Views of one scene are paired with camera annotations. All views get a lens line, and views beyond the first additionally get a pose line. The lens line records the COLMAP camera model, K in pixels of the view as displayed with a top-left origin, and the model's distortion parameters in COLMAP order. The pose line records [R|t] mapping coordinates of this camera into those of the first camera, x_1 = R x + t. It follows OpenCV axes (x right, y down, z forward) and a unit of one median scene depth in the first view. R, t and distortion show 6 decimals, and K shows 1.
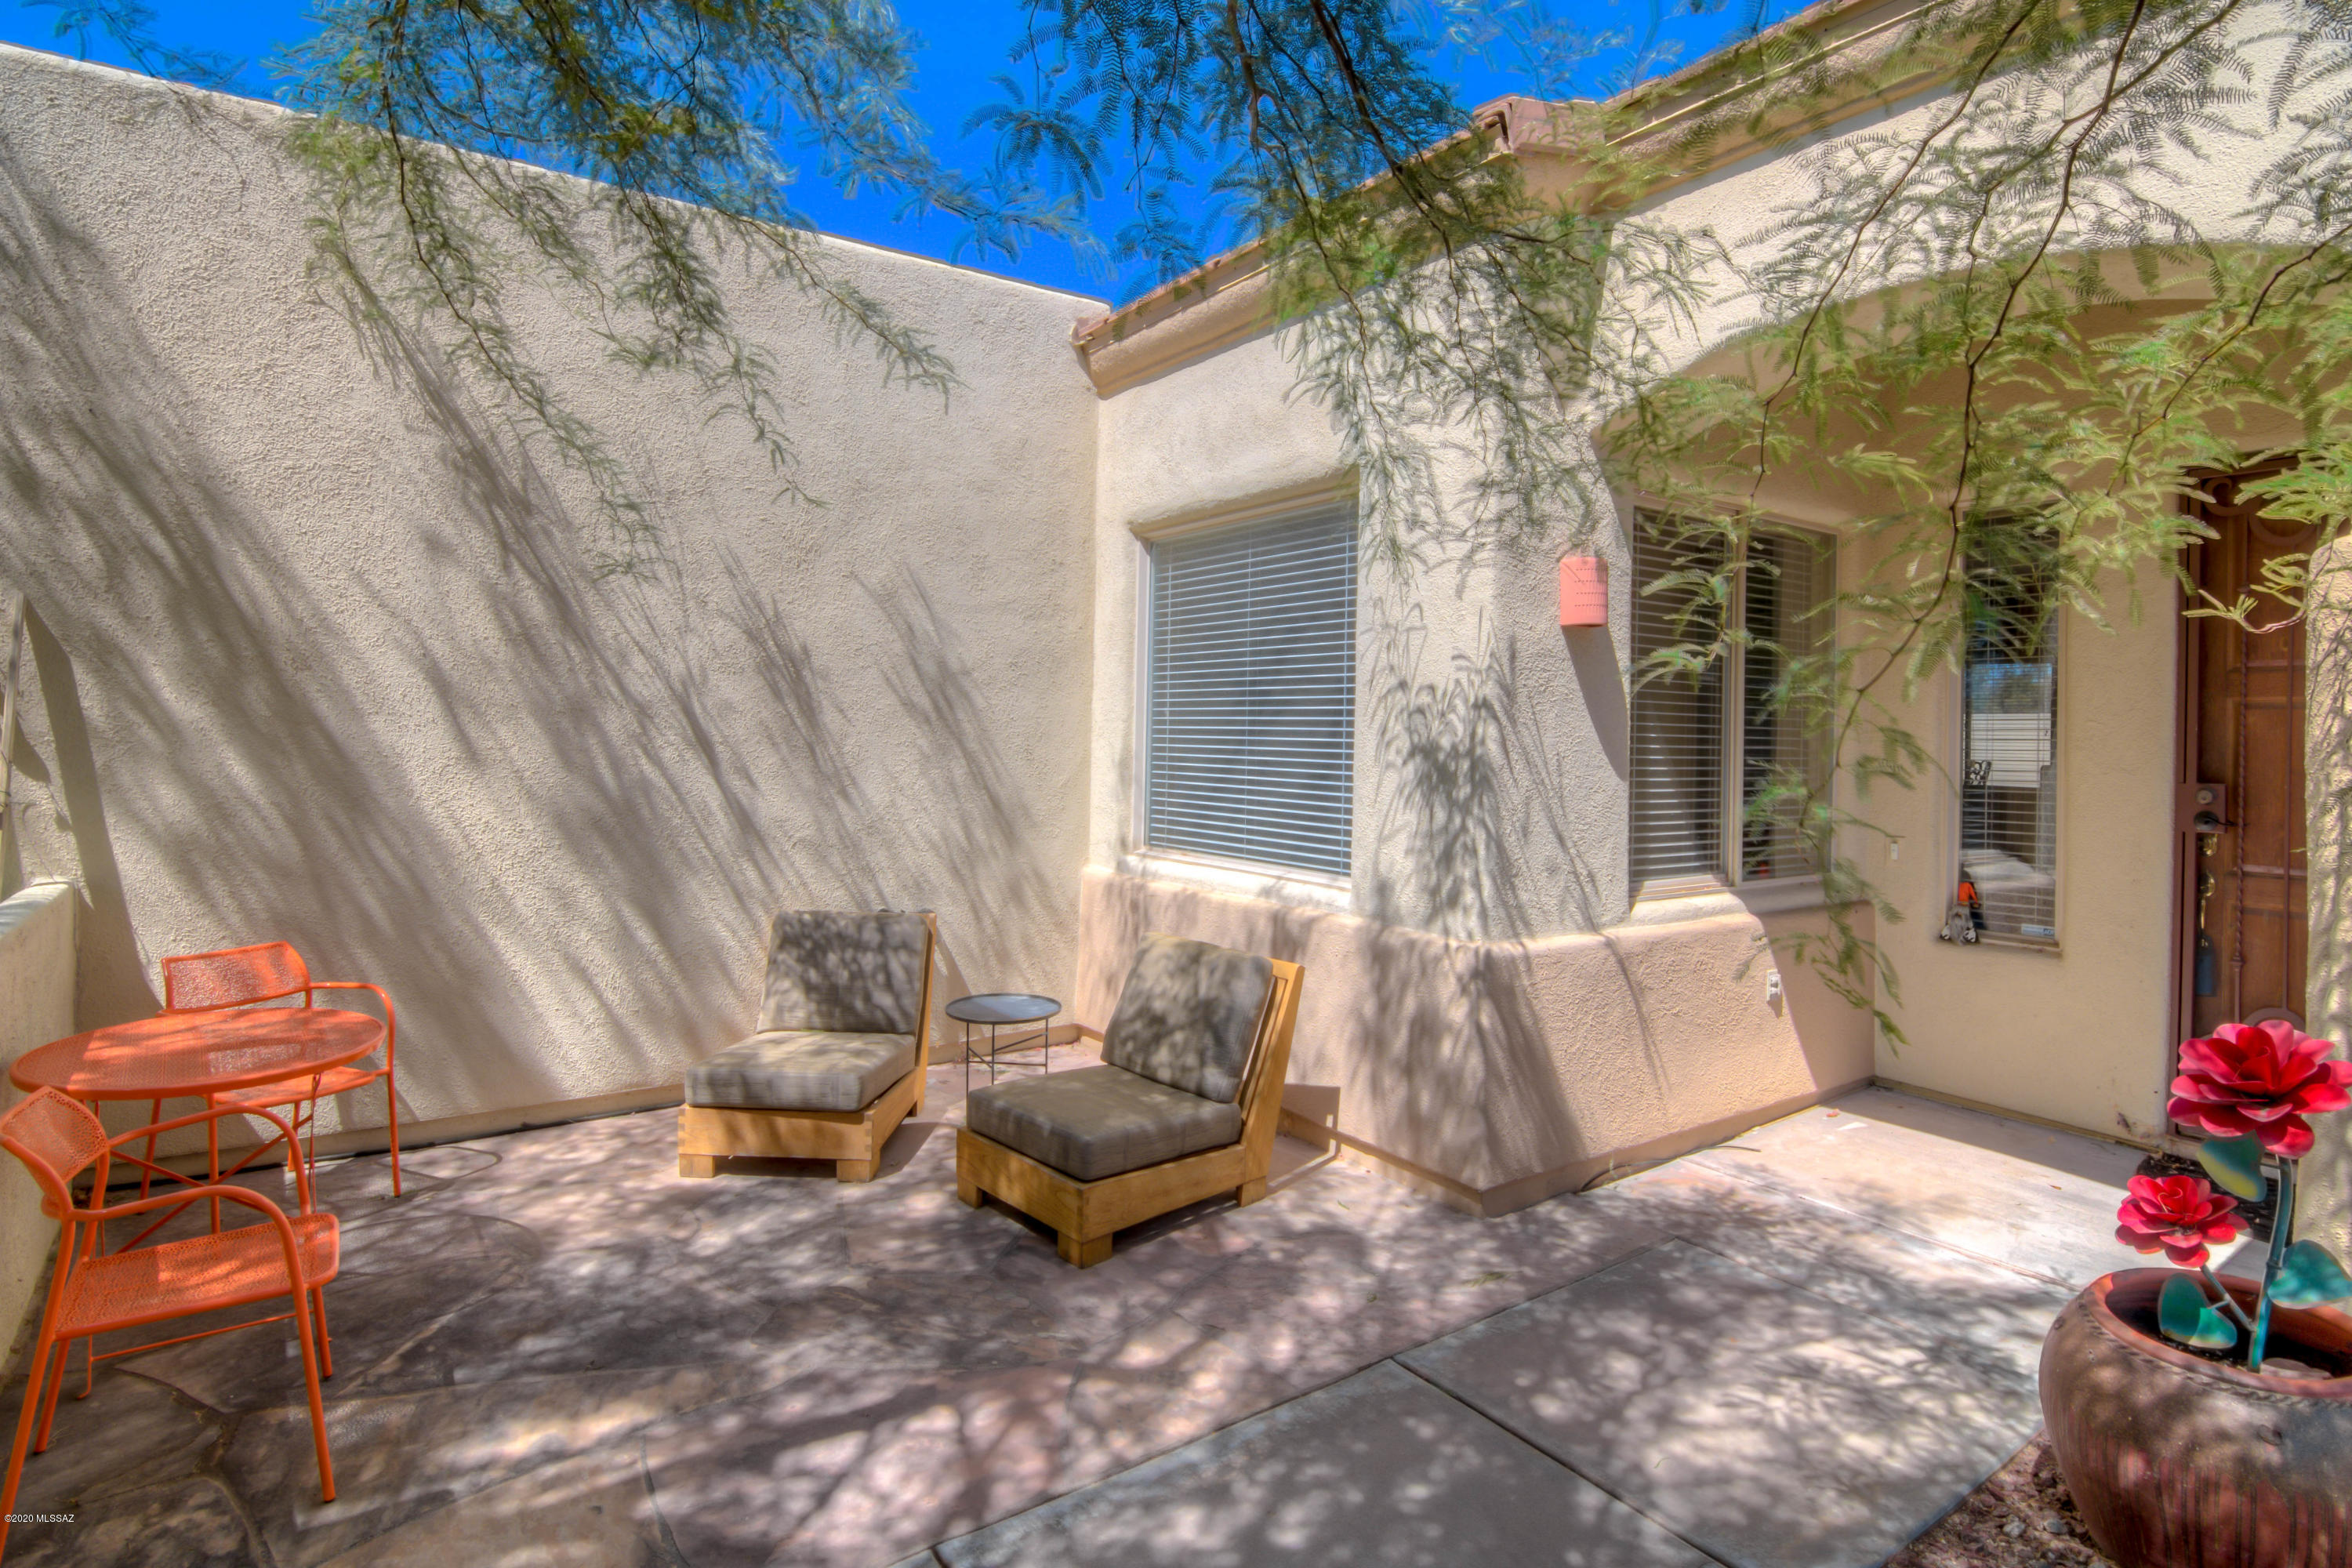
lens RADIAL K [[1188.2, 0, 1167.5], [0, 1188.2, 718.7], [0, 0, 1]] dist [-0.013425, -0.002371]
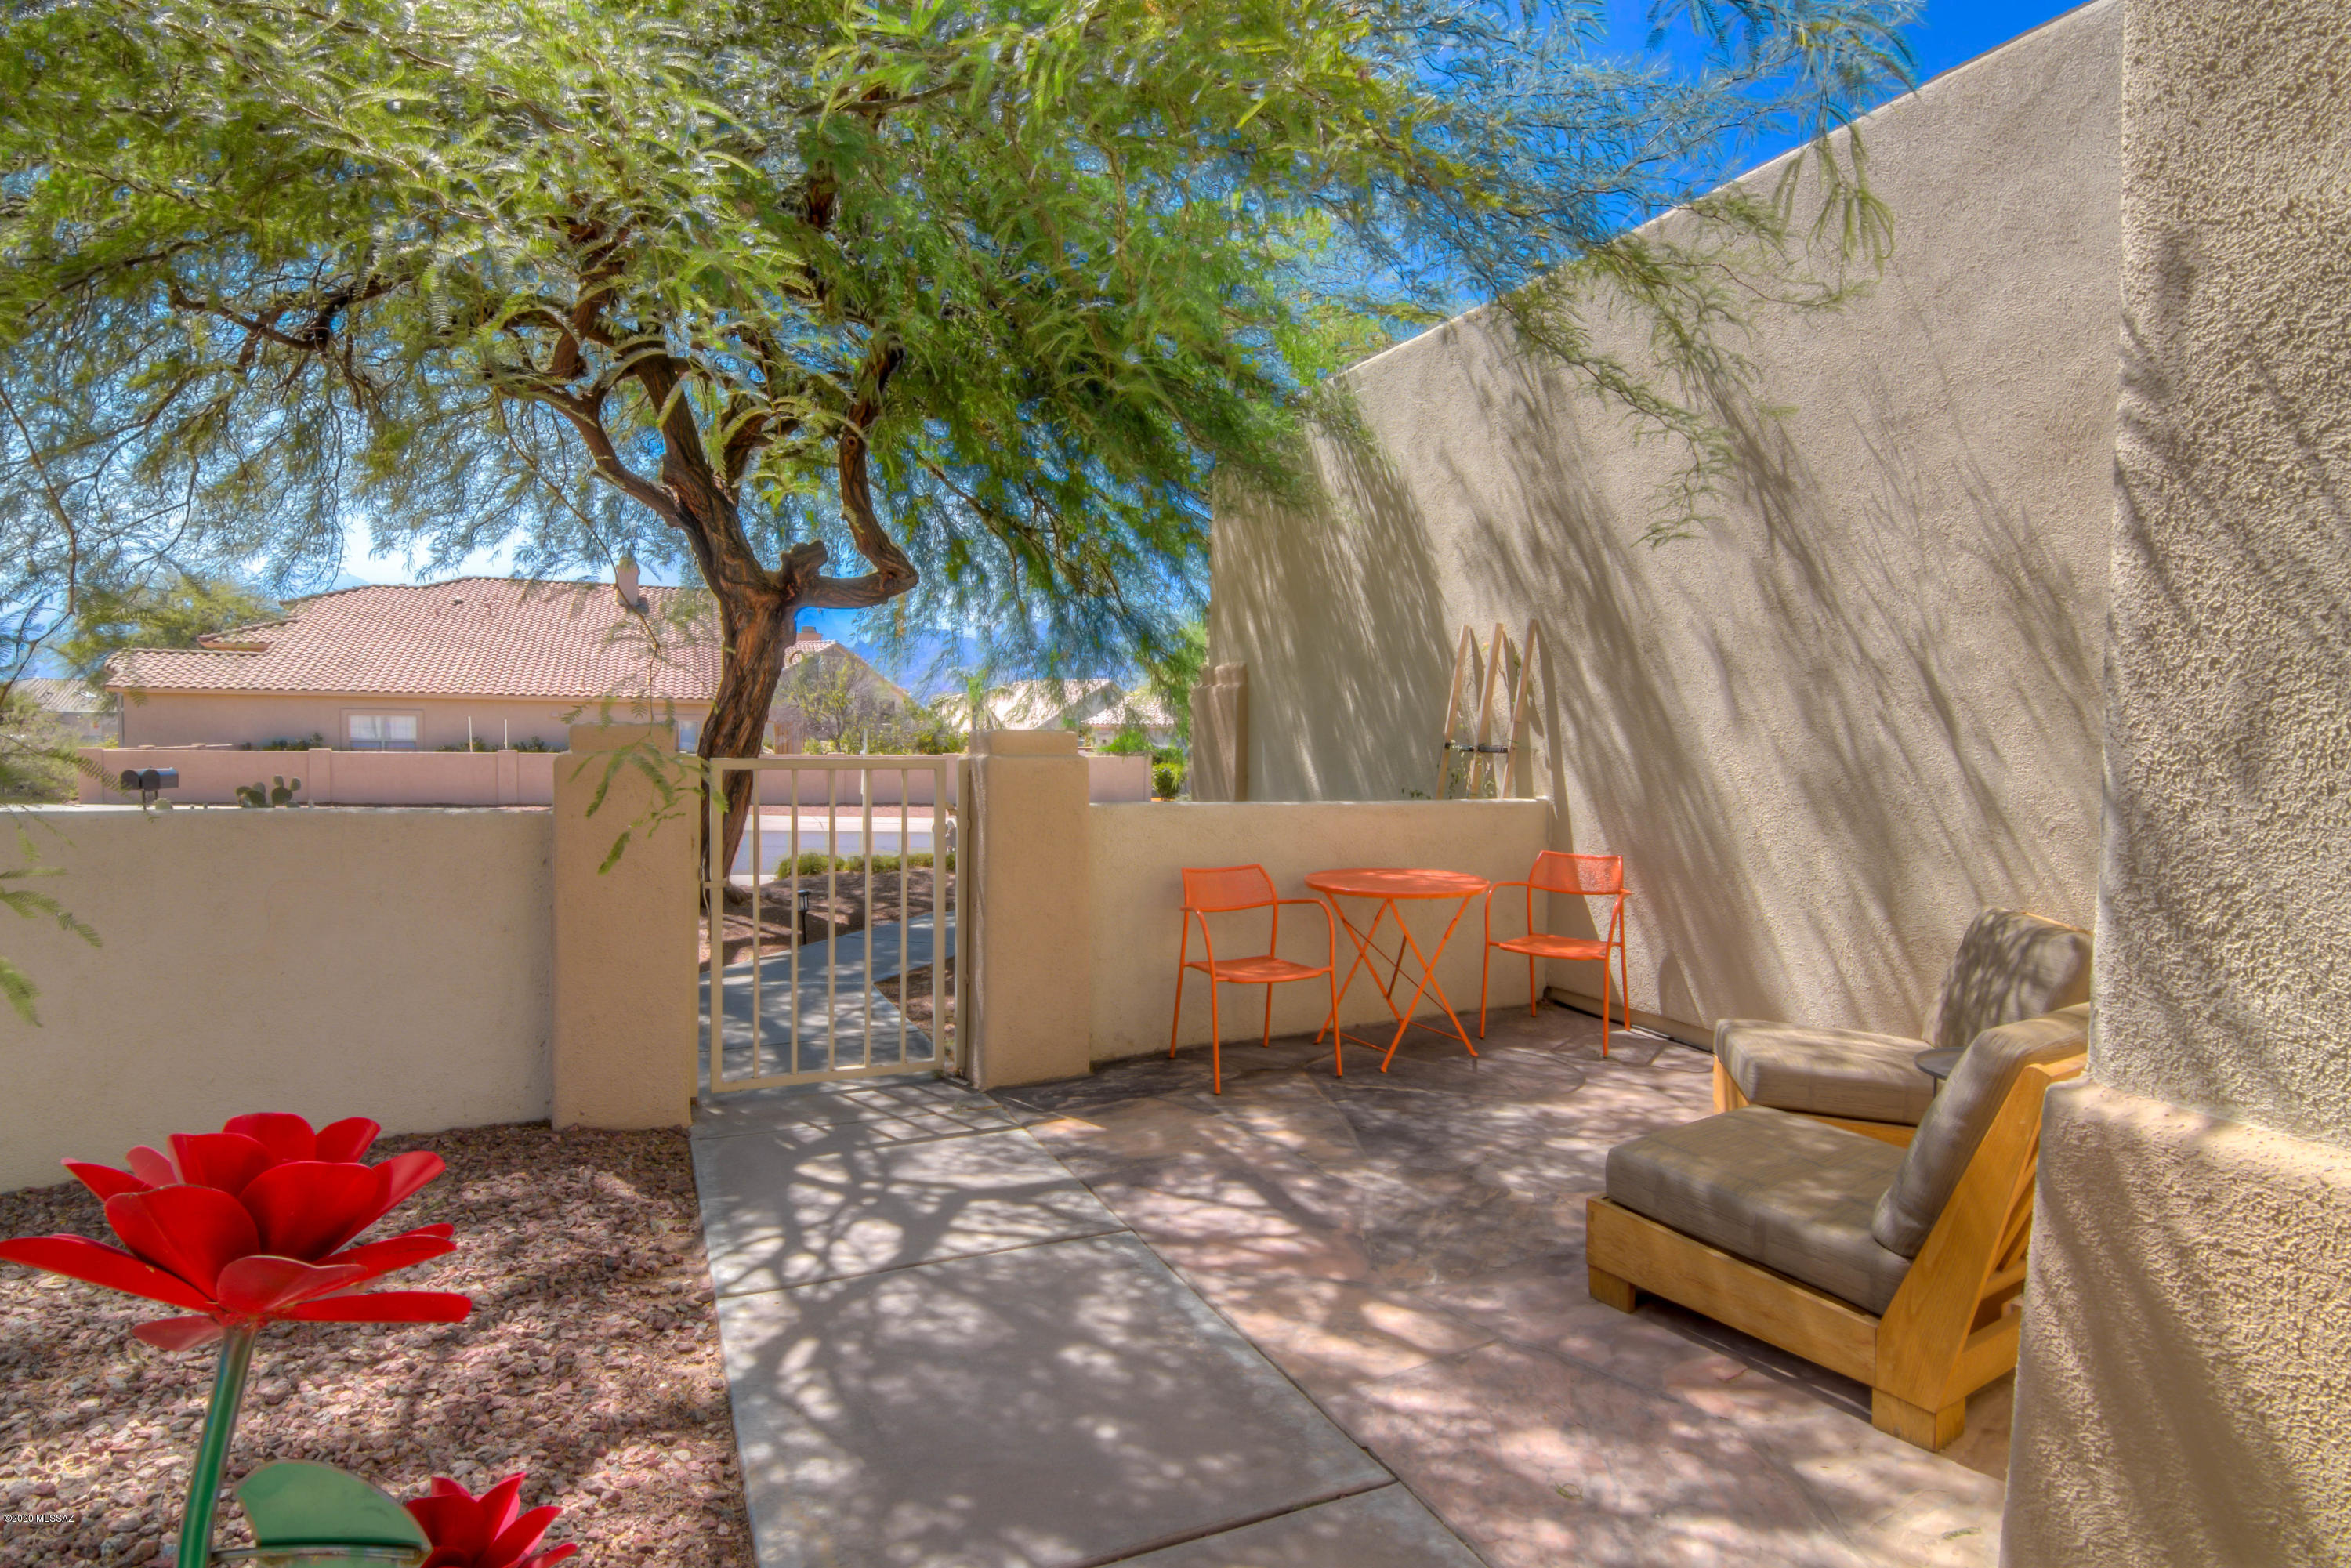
lens RADIAL K [[1187.7, 0, 1175.7], [0, 1187.7, 779.7], [0, 0, 1]] dist [-0.013425, -0.002371]
pose [[-0.157399, 0.017546, -0.987379, 0.679716], [-0.010508, 0.999756, 0.019442, 0.081300], [0.987479, 0.013436, -0.157176, 0.735982]]
